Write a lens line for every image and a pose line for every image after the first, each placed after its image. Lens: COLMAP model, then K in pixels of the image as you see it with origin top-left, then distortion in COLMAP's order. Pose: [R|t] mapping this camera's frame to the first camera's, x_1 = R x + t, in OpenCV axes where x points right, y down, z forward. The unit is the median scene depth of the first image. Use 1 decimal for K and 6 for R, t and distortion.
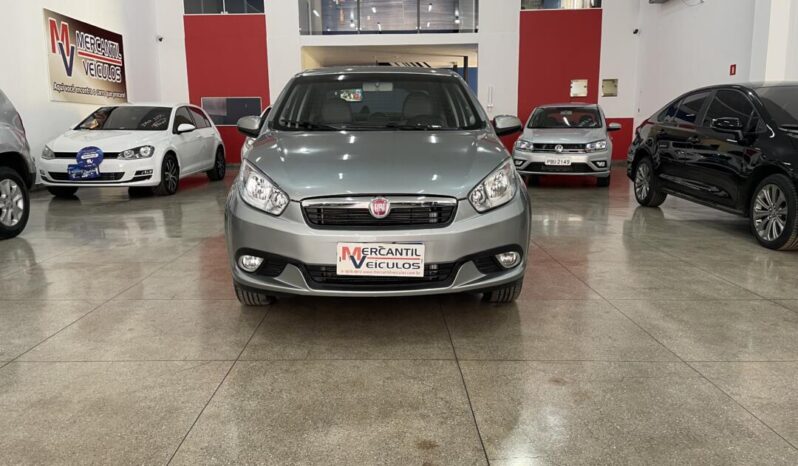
lens RADIAL K [[598.2, 0, 400.7], [0, 598.2, 229.1], [0, 0, 1]] dist [0.049301, -0.043118]
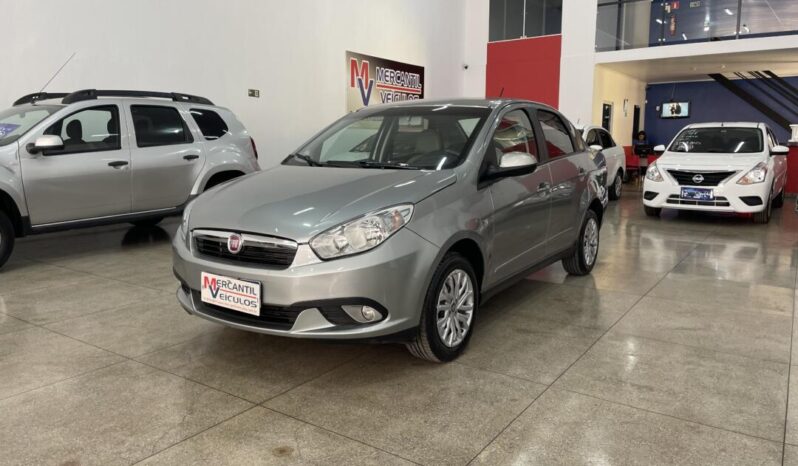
lens RADIAL K [[598.2, 0, 403.6], [0, 598.2, 237.5], [0, 0, 1]] dist [0.049301, -0.043118]
pose [[0.826383, 0.096673, -0.554749, 0.748035], [-0.104153, 0.994396, 0.018136, -0.091075], [0.553393, 0.042791, 0.831820, 0.269847]]
